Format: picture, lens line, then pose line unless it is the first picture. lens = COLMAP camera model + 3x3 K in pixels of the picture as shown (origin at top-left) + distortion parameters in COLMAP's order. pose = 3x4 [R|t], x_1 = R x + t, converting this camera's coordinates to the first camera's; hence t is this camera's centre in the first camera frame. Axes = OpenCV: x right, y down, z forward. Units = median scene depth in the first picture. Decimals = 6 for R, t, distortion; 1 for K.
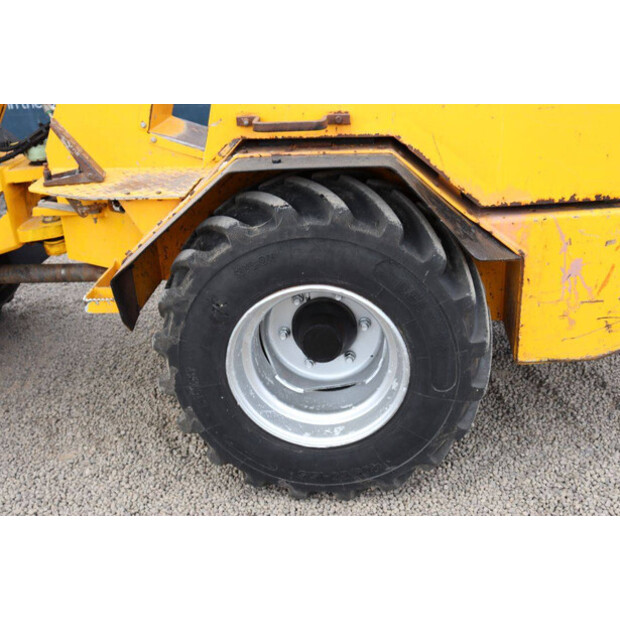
lens RADIAL K [[721.4, 0, 320.1], [0, 721.4, 279.5], [0, 0, 1]] dist [0.062766, 0.000000]
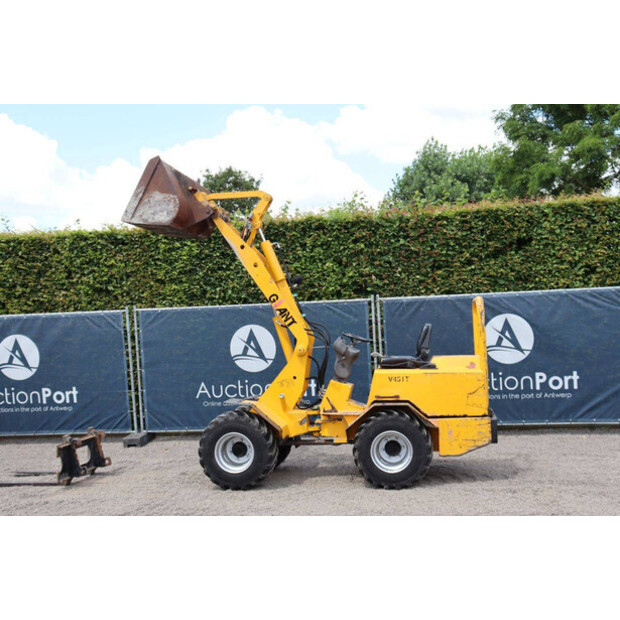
lens RADIAL K [[800.6, 0, 311.7], [0, 800.6, 310.1], [0, 0, 1]] dist [0.036277, 0.000000]
pose [[0.996831, 0.019631, -0.077087, -0.132375], [-0.047391, 0.924885, -0.377283, 1.221641], [0.063890, 0.379740, 0.922884, -3.965863]]
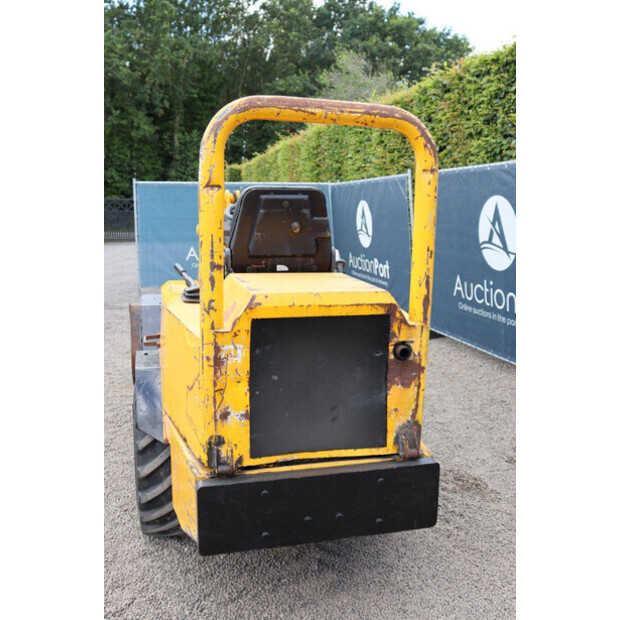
lens RADIAL K [[617.5, 0, 312.7], [0, 617.5, 306.7], [0, 0, 1]] dist [-0.046053, 0.000000]
pose [[0.323082, 0.210214, -0.922729, 1.776215], [-0.382216, 0.920944, 0.075979, -0.619386], [0.865753, 0.328134, 0.377887, 0.644395]]
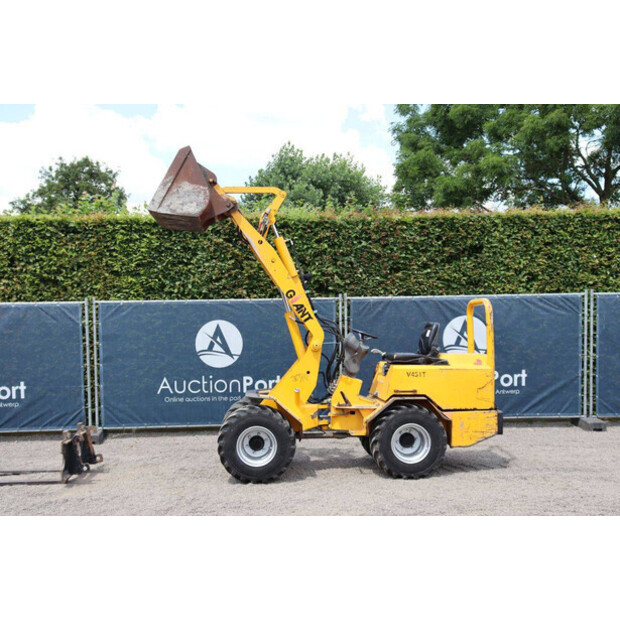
lens RADIAL K [[800.6, 0, 310.8], [0, 800.6, 310.1], [0, 0, 1]] dist [0.036277, 0.000000]
pose [[0.987185, 0.046437, 0.152671, -1.498888], [0.015579, 0.924108, -0.381813, 1.317890], [-0.158815, 0.379299, 0.911543, -4.003713]]
